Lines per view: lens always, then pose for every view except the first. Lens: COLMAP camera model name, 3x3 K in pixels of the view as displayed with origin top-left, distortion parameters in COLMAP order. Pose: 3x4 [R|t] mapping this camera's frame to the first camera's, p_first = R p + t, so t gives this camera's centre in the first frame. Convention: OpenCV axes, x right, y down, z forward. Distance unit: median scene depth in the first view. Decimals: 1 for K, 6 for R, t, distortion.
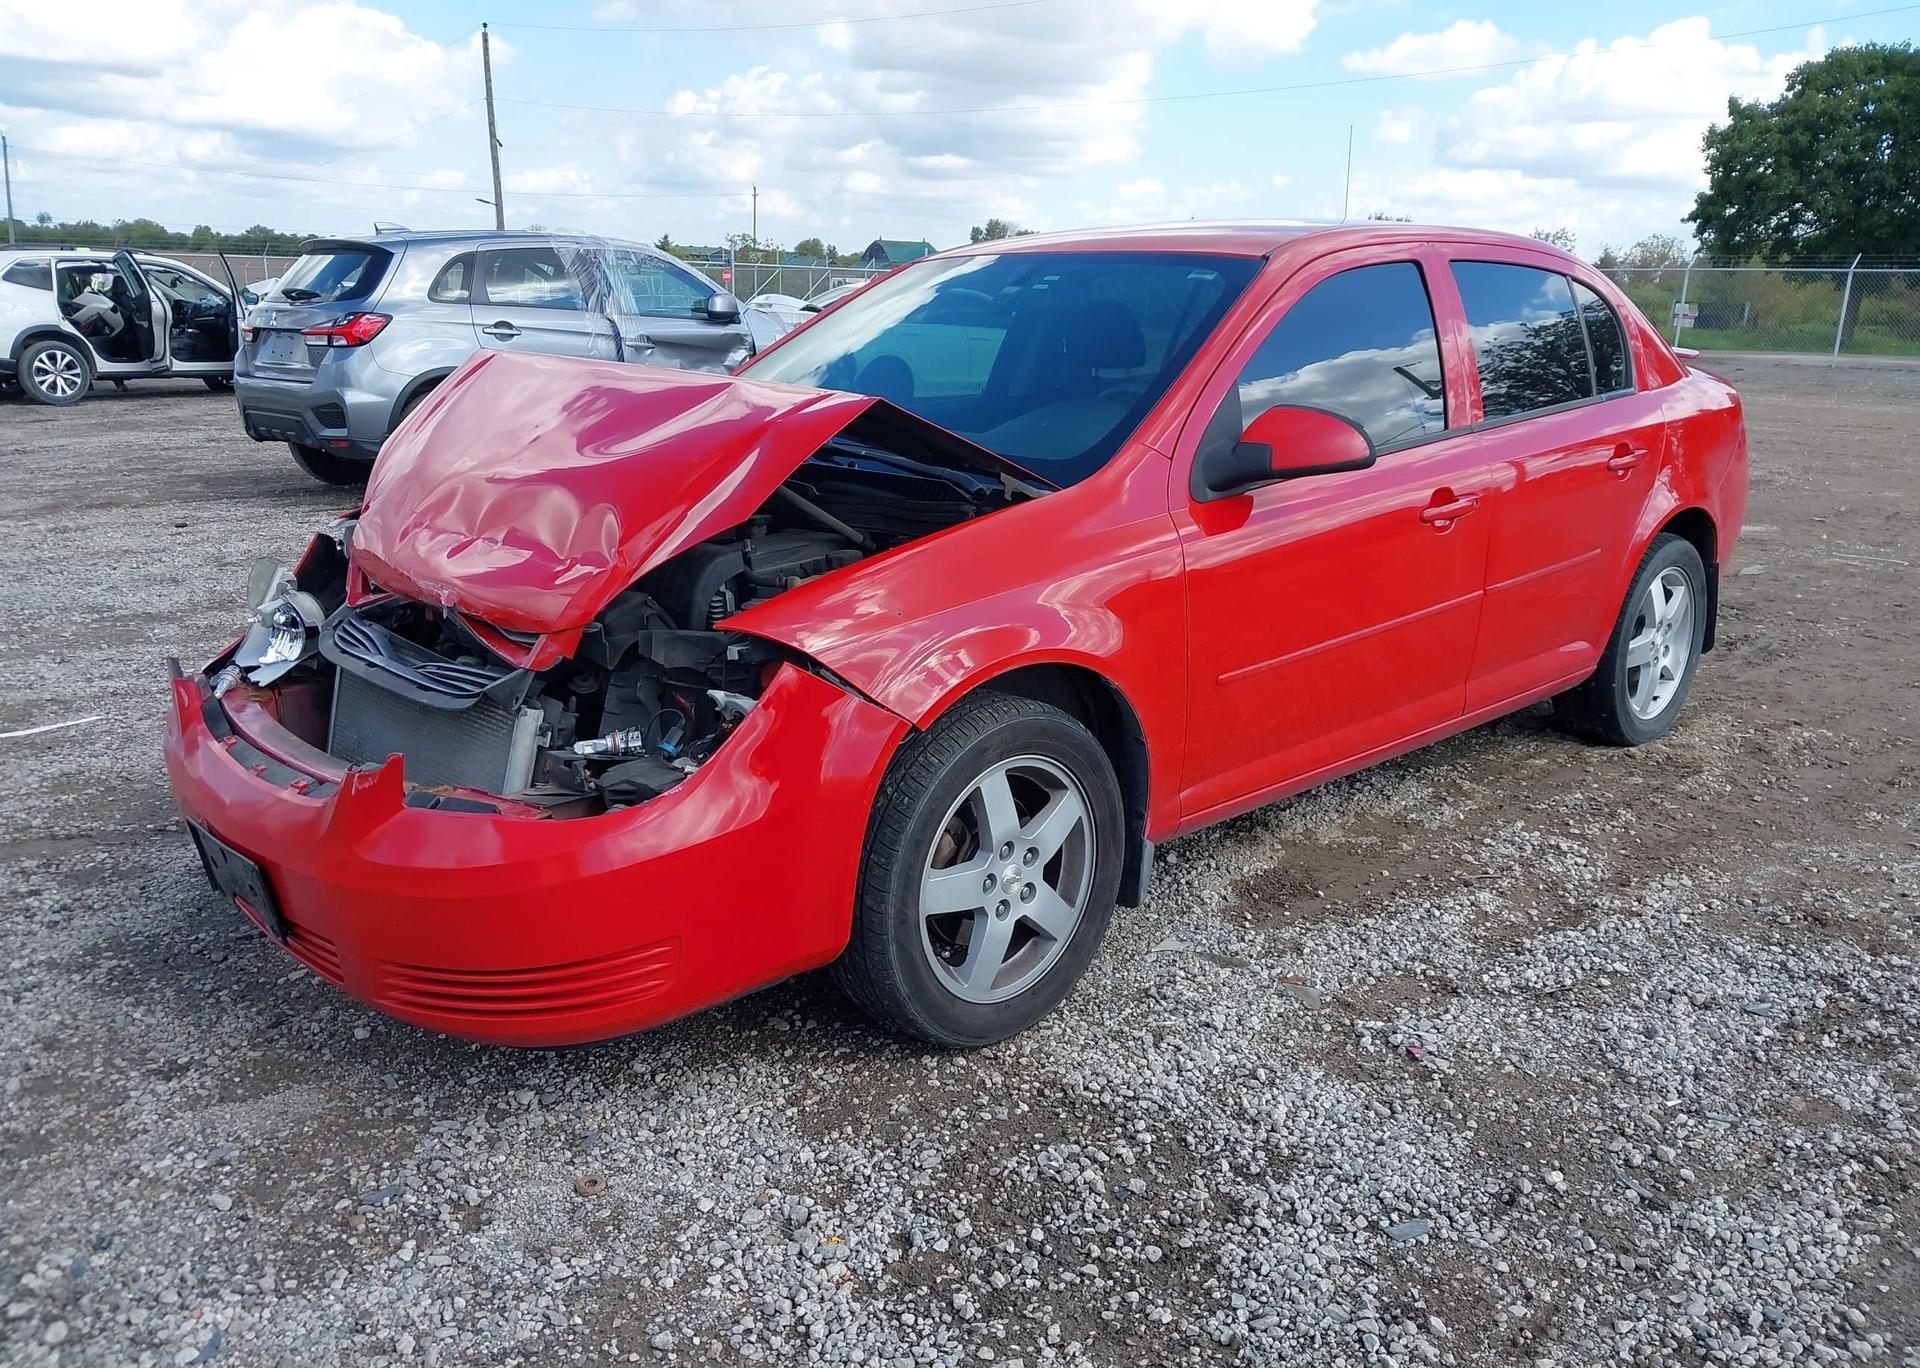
lens RADIAL K [[1468.2, 0, 952.8], [0, 1468.2, 686.1], [0, 0, 1]] dist [0.003236, -0.005229]
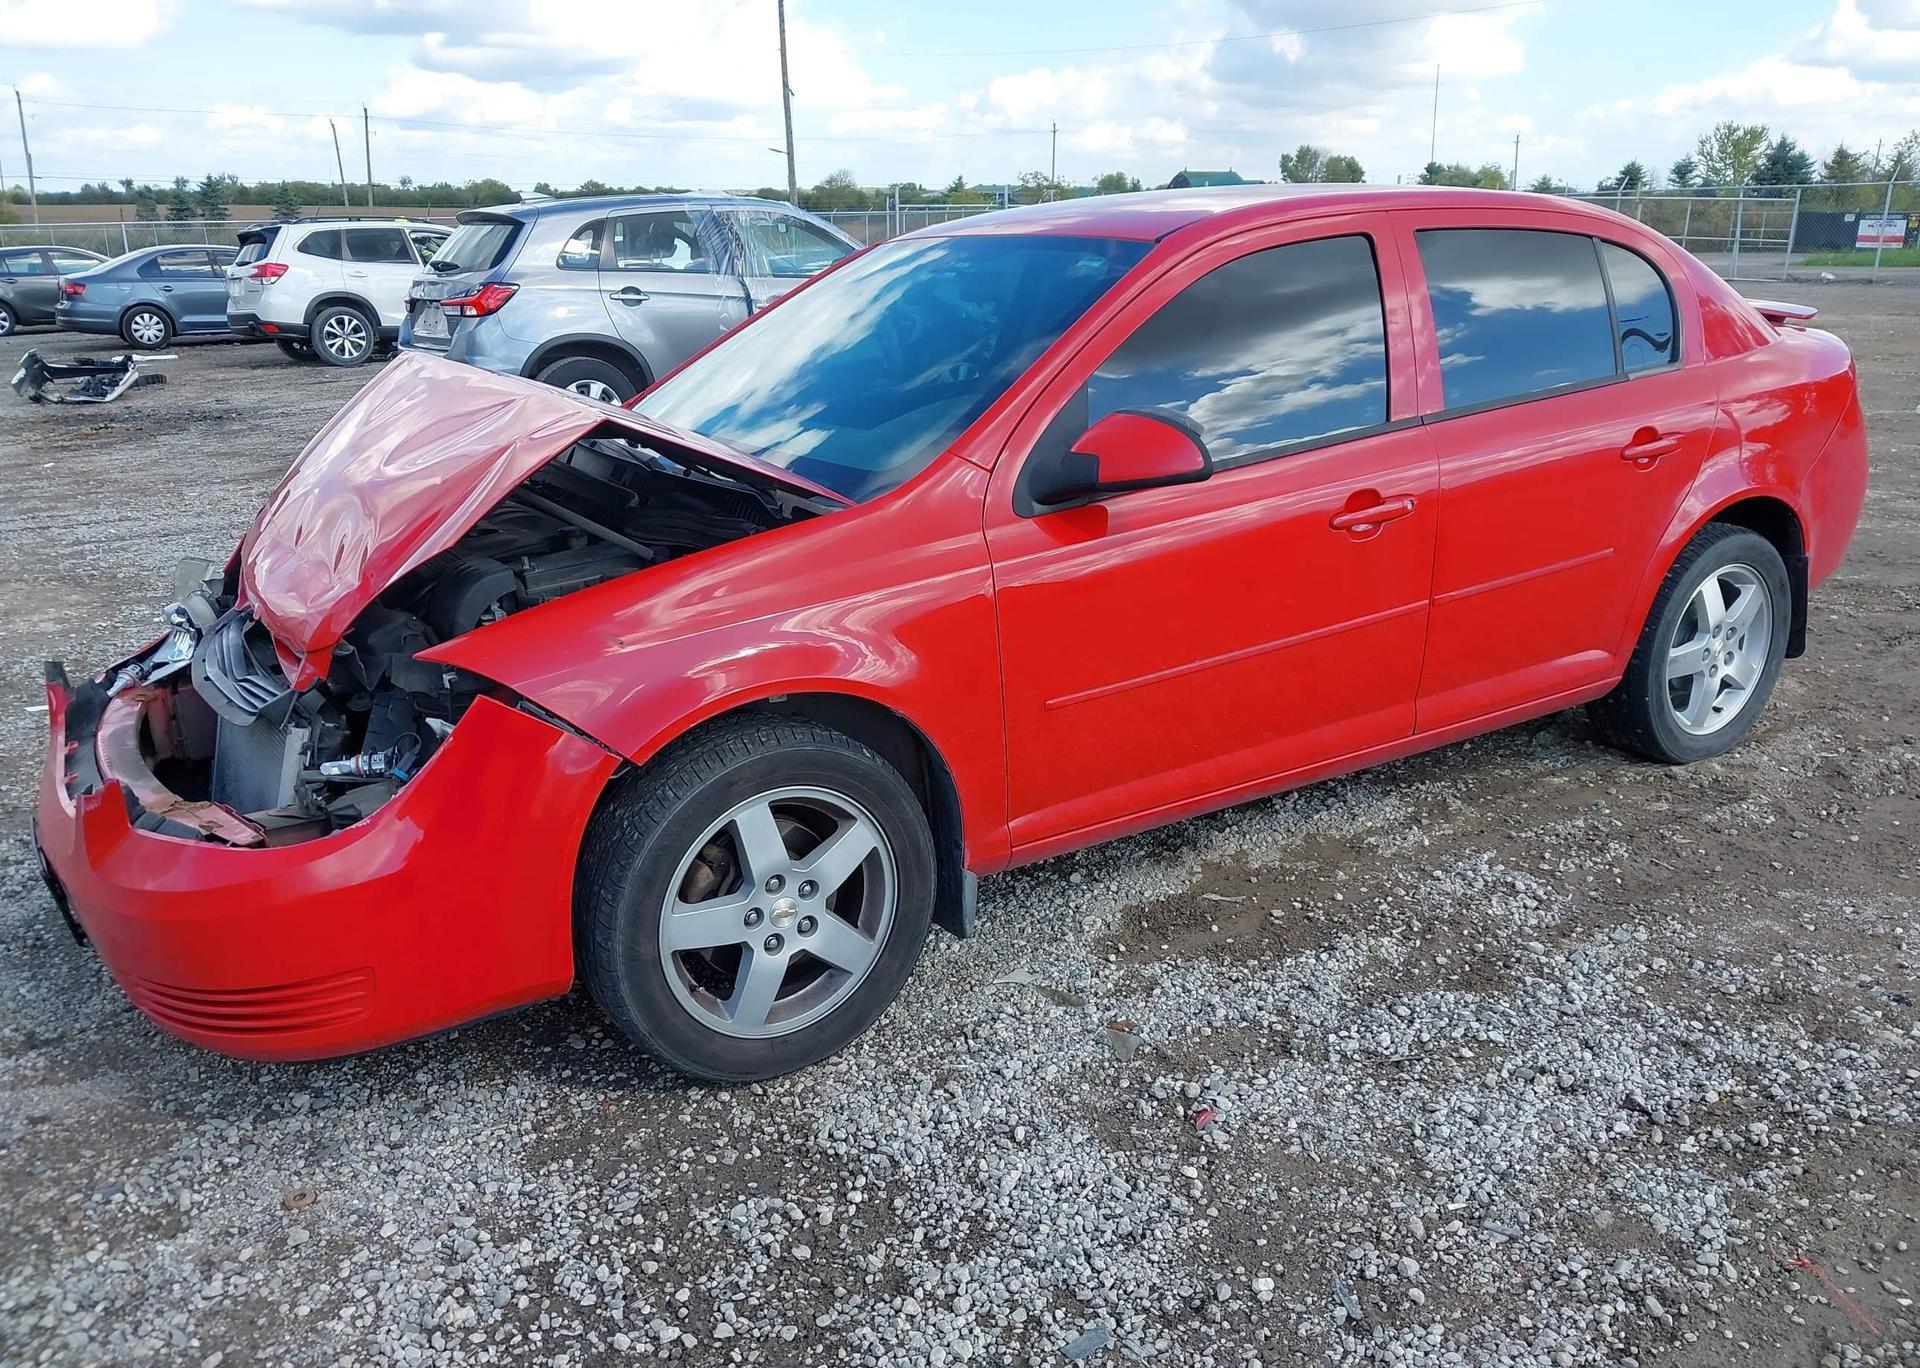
lens RADIAL K [[1462.9, 0, 957.8], [0, 1462.9, 705.9], [0, 0, 1]] dist [-0.001046, 0.003014]
pose [[0.982756, 0.027925, -0.182787, 0.304317], [-0.018416, 0.998397, 0.053512, -0.054031], [0.183989, -0.049223, 0.981695, 0.076683]]
